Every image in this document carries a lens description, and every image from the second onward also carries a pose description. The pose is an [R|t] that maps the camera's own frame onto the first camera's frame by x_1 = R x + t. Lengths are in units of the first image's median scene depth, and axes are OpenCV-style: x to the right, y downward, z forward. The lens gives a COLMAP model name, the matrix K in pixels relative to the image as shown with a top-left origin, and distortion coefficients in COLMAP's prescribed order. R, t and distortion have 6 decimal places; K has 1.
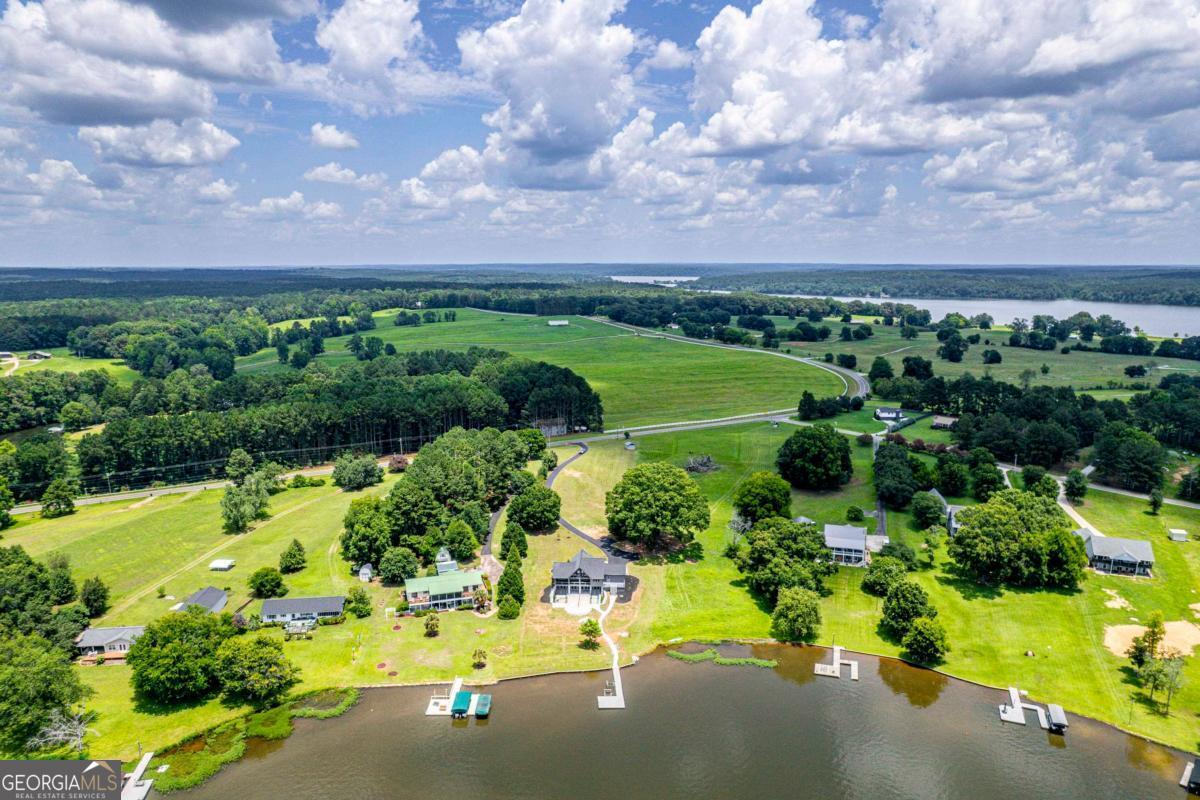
lens RADIAL K [[769.1, 0, 600.0], [0, 769.1, 400.0], [0, 0, 1]] dist [-0.064522, 0.056812]
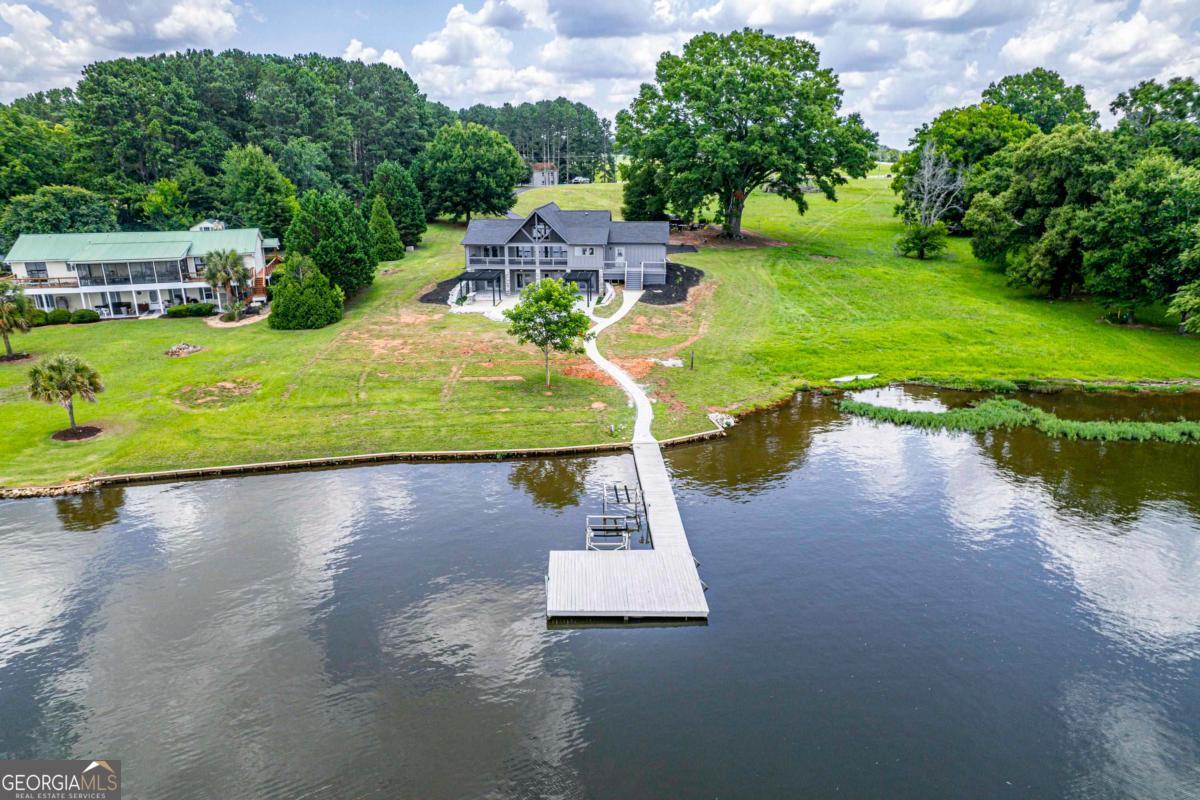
lens RADIAL K [[769.1, 0, 600.0], [0, 769.1, 400.0], [0, 0, 1]] dist [-0.064522, 0.056812]
pose [[0.999756, 0.003159, -0.021866, 0.010154], [-0.000318, 0.991679, 0.128735, 0.260930], [0.022090, -0.128697, 0.991438, 0.652509]]
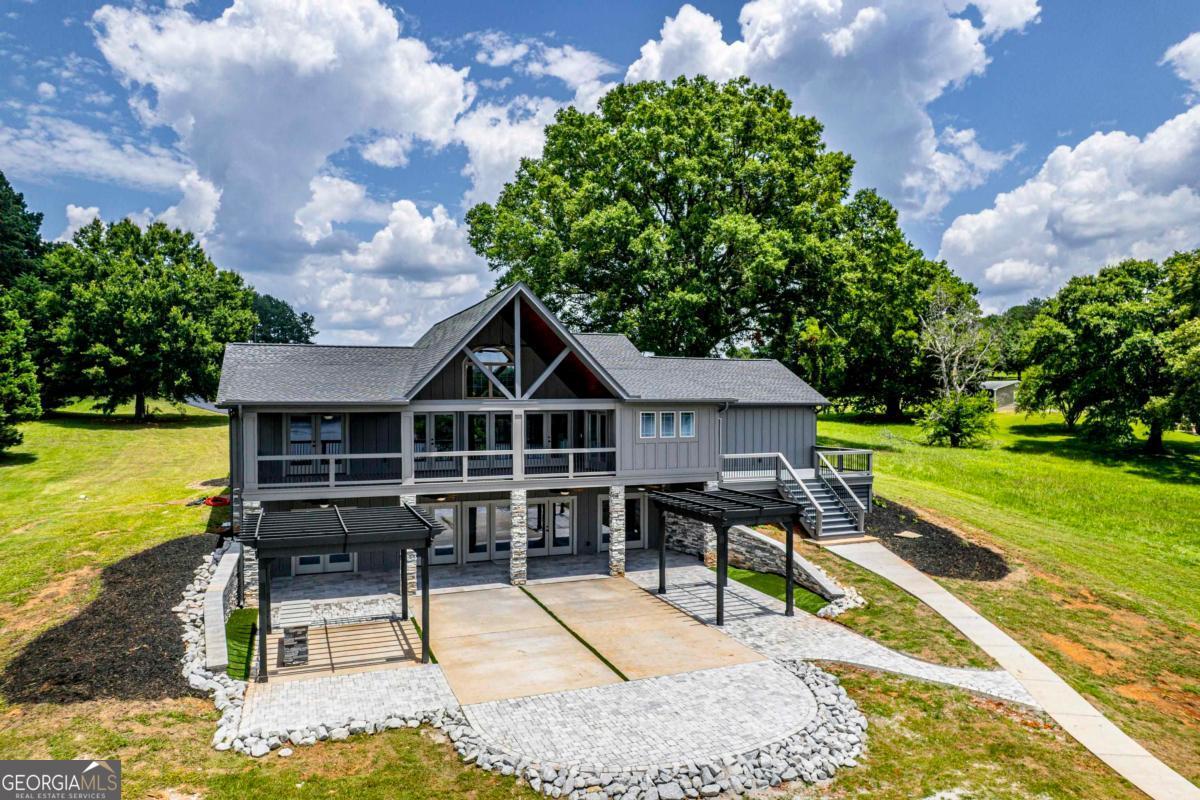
lens RADIAL K [[770.2, 0, 600.0], [0, 770.2, 400.0], [0, 0, 1]] dist [-0.083798, 0.082833]
pose [[0.914275, -0.006174, 0.405047, -0.058236], [0.072851, 0.986088, -0.149409, 0.250779], [-0.398490, 0.166109, 0.902005, 0.916083]]
